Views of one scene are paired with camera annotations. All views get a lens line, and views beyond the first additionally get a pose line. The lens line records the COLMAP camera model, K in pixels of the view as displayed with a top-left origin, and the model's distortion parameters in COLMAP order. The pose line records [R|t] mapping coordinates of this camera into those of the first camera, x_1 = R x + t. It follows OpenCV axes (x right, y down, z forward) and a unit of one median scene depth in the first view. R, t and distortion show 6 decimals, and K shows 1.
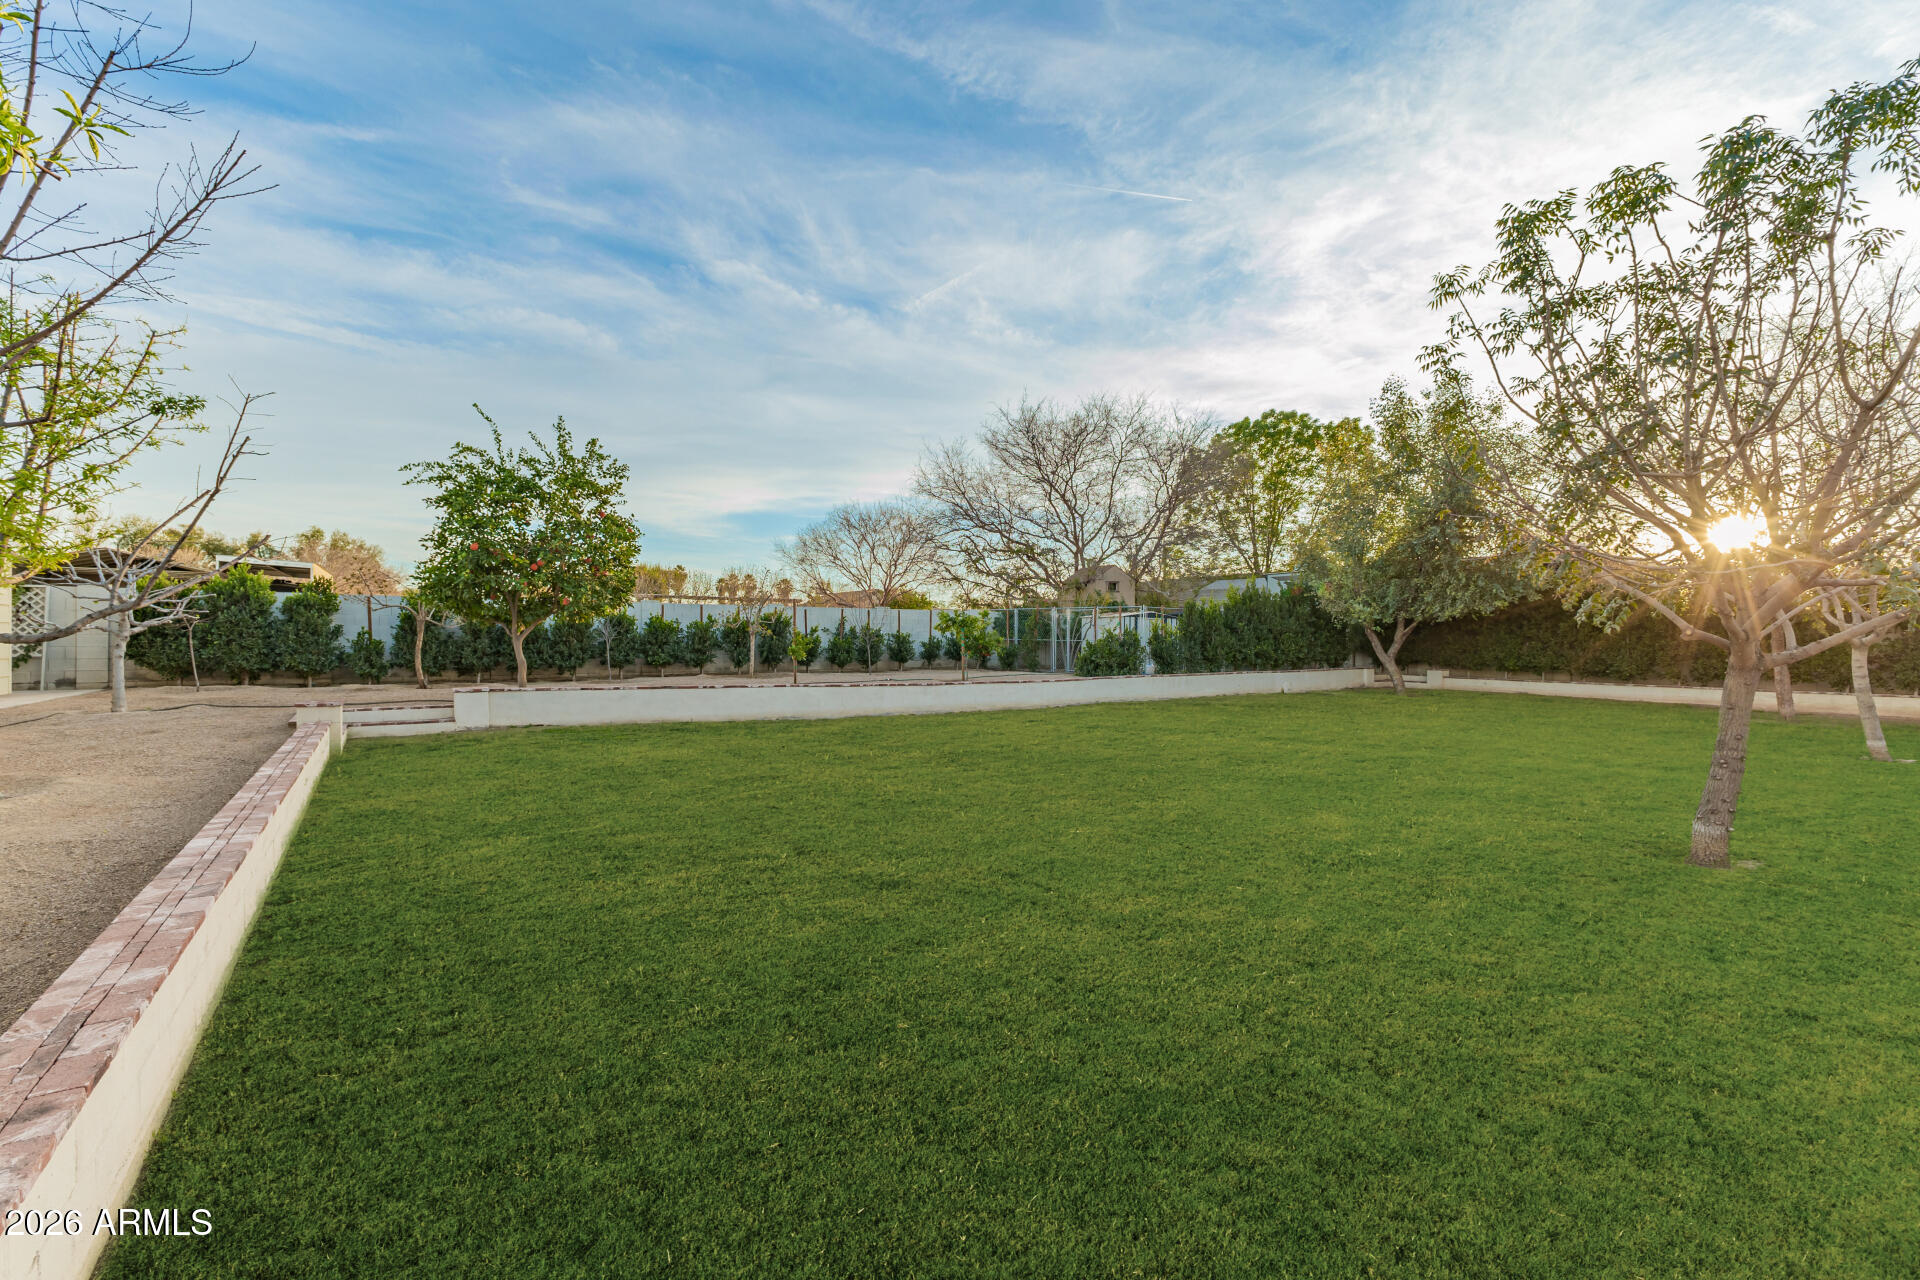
lens RADIAL K [[833.4, 0, 958.2], [0, 833.4, 642.8], [0, 0, 1]] dist [0.002103, 0.000095]
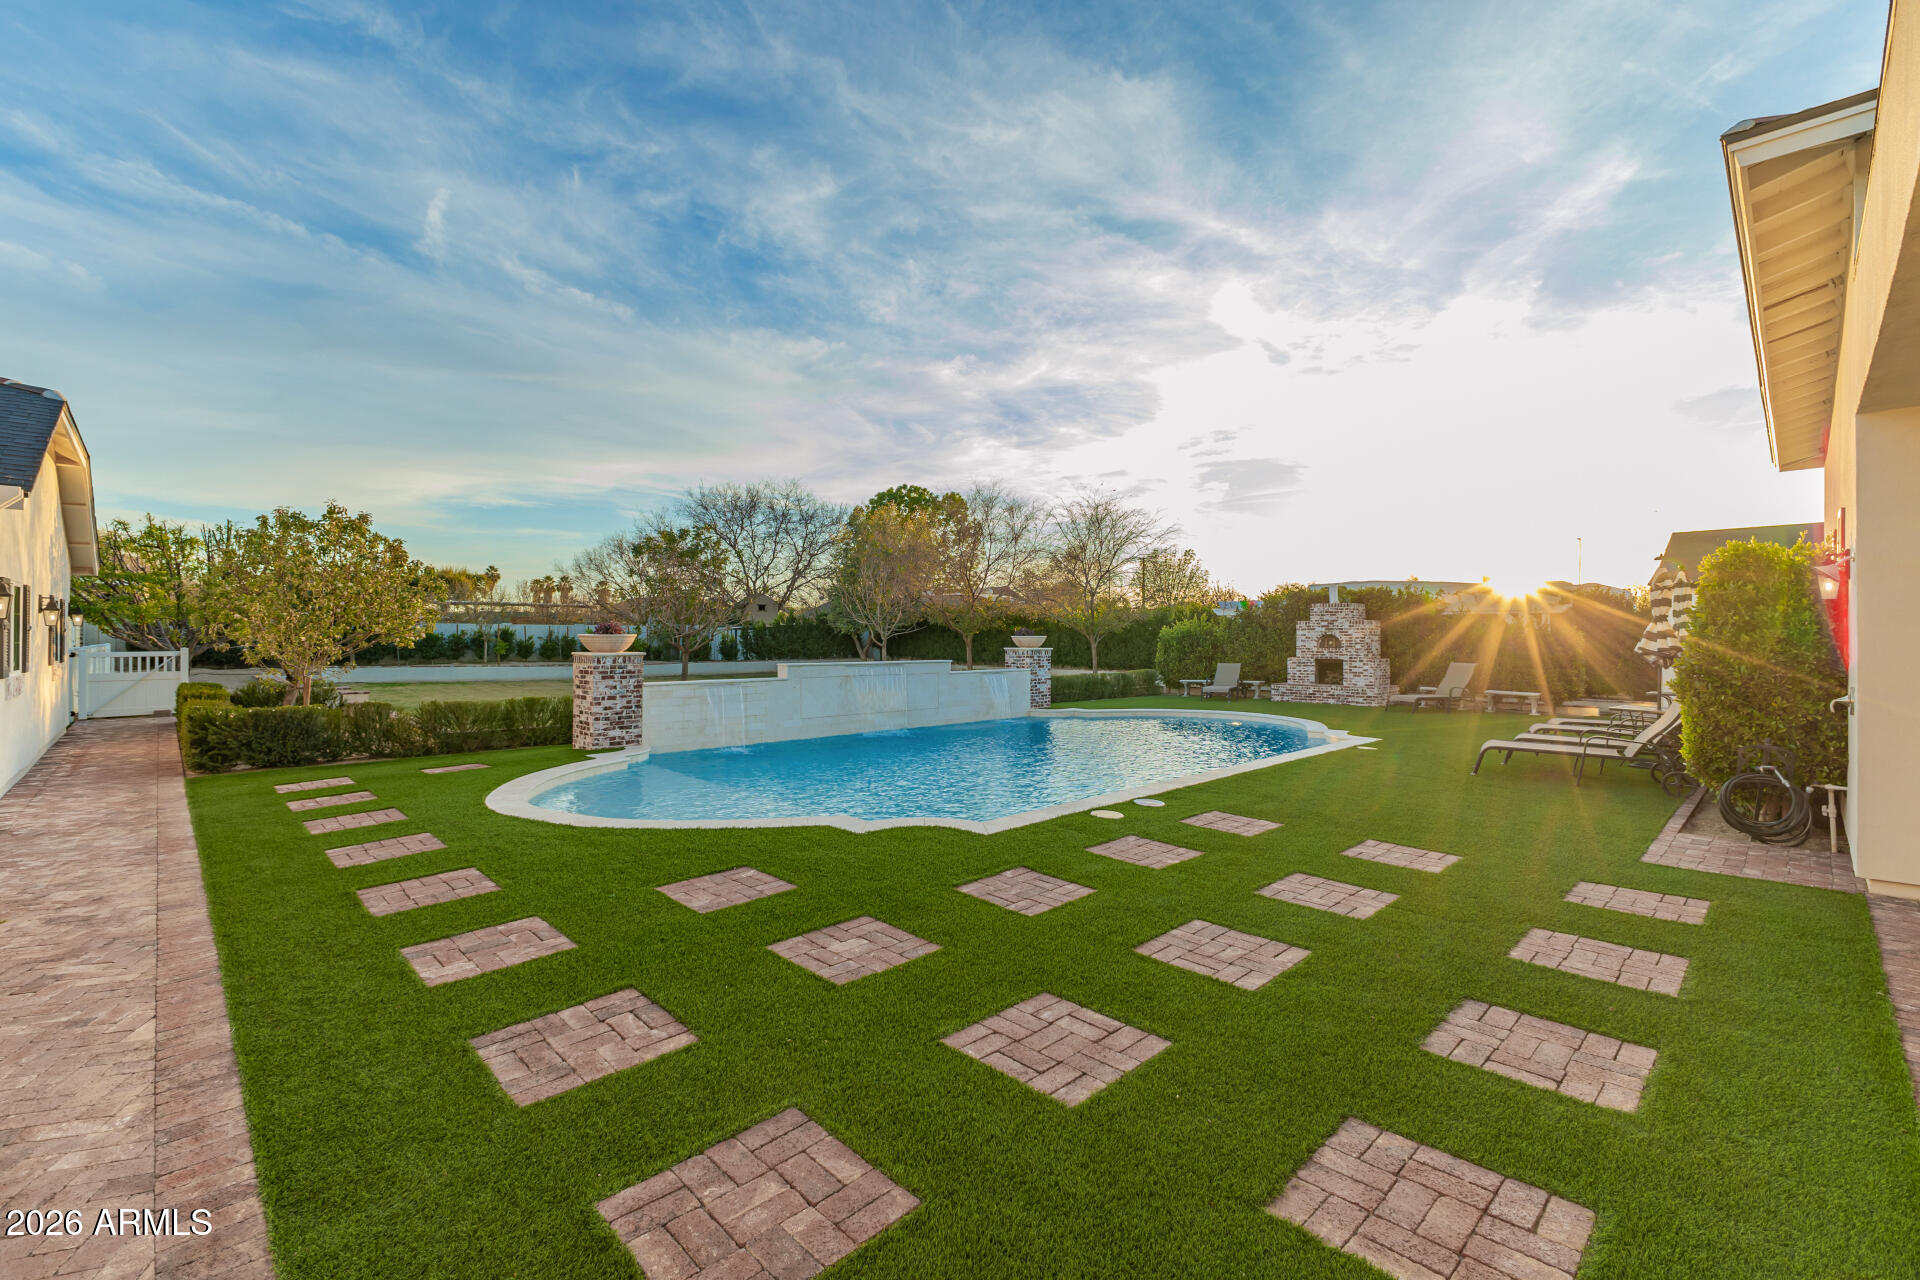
lens RADIAL K [[833.4, 0, 968.6], [0, 833.4, 639.3], [0, 0, 1]] dist [0.002103, 0.000095]
pose [[0.983503, -0.003329, 0.180860, 0.408222], [0.003104, 0.999994, 0.001528, -0.012094], [-0.180864, -0.000941, 0.983508, -0.874327]]
